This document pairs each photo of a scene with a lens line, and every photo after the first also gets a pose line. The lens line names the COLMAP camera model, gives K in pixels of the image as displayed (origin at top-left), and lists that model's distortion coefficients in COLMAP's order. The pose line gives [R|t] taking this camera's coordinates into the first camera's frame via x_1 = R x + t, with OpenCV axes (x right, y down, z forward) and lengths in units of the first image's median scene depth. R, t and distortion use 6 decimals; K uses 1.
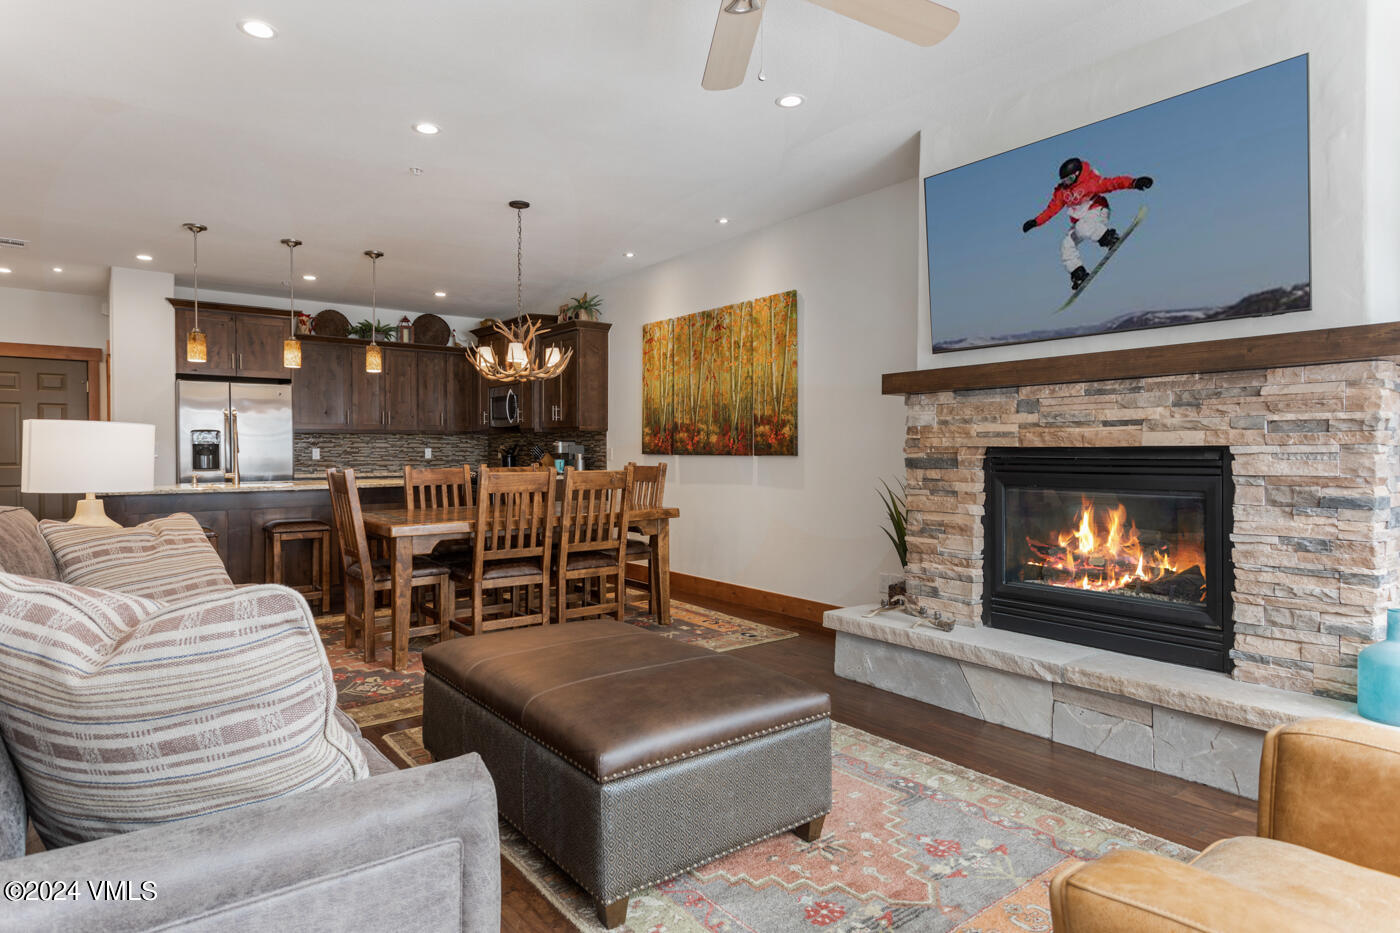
lens RADIAL K [[781.9, 0, 681.9], [0, 781.9, 458.3], [0, 0, 1]] dist [0.025967, -0.006571]
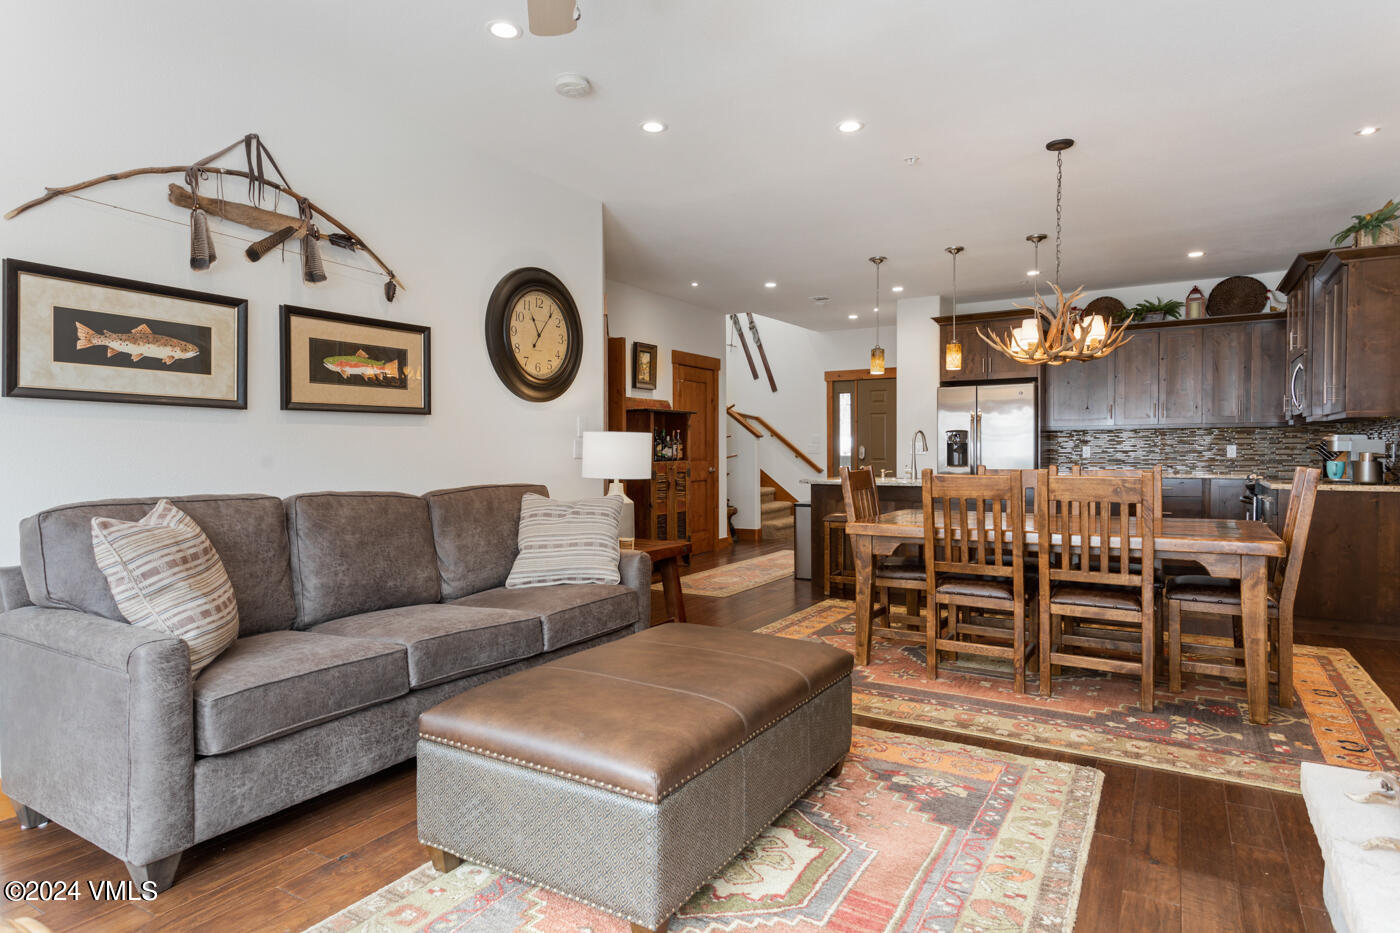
lens RADIAL K [[781.9, 0, 689.2], [0, 781.9, 465.6], [0, 0, 1]] dist [0.025967, -0.006571]
pose [[0.363283, 0.018387, -0.931498, 0.342053], [-0.005737, 0.999830, 0.017498, -0.004082], [0.931661, -0.001013, 0.363327, 0.287439]]
